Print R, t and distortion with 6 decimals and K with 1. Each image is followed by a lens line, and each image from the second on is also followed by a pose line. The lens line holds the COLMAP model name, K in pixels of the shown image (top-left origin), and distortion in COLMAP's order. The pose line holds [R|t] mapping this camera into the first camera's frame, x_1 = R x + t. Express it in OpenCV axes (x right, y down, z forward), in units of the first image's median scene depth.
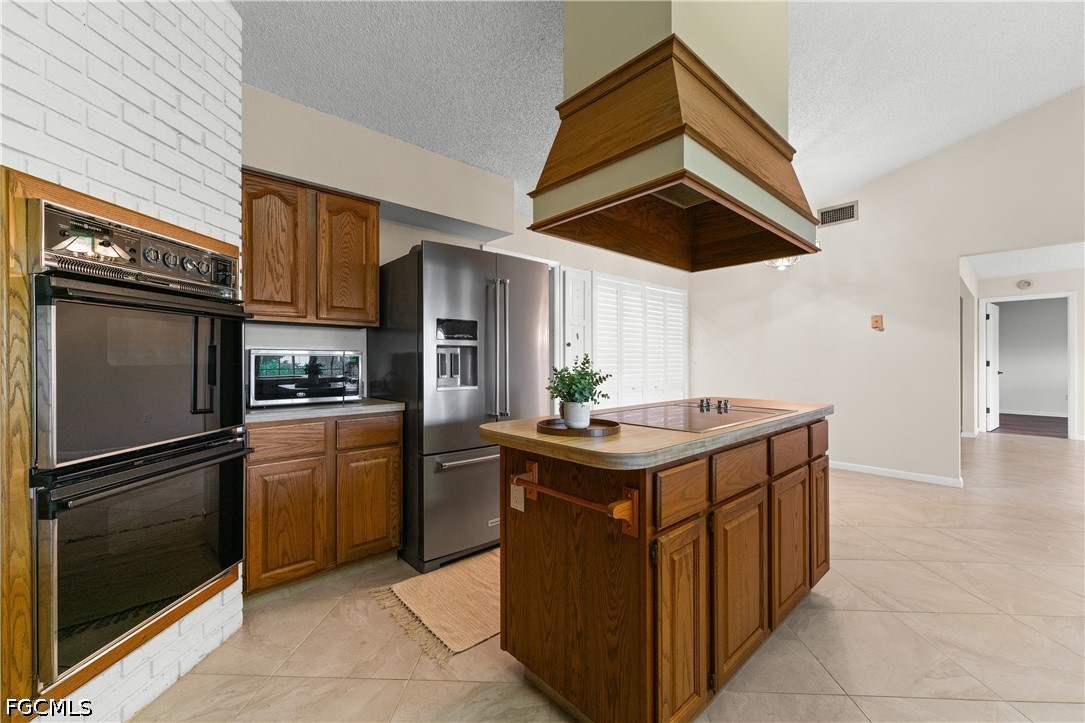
lens RADIAL K [[434.2, 0, 536.4], [0, 434.2, 358.8], [0, 0, 1]] dist [-0.000118, 0.001981]
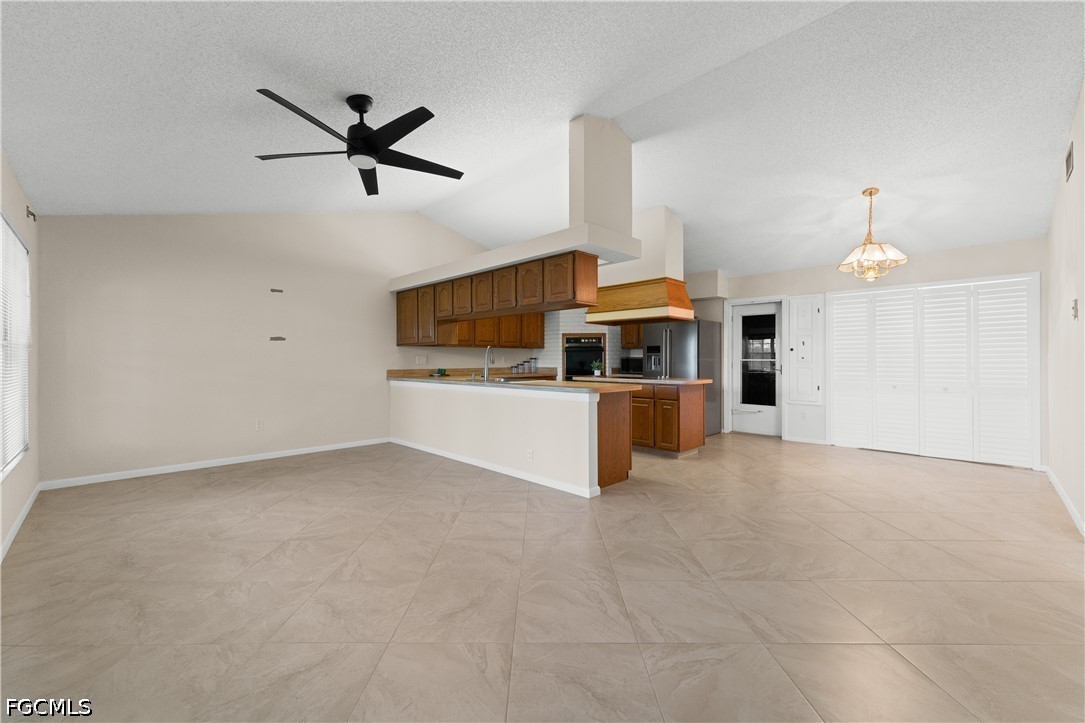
lens RADIAL K [[434.2, 0, 538.8], [0, 434.2, 359.9], [0, 0, 1]] dist [-0.000118, 0.001981]
pose [[0.039241, 0.001791, -0.999228, 2.117043], [0.004019, 0.999990, 0.001950, -0.006242], [0.999222, -0.004092, 0.039234, 0.116053]]
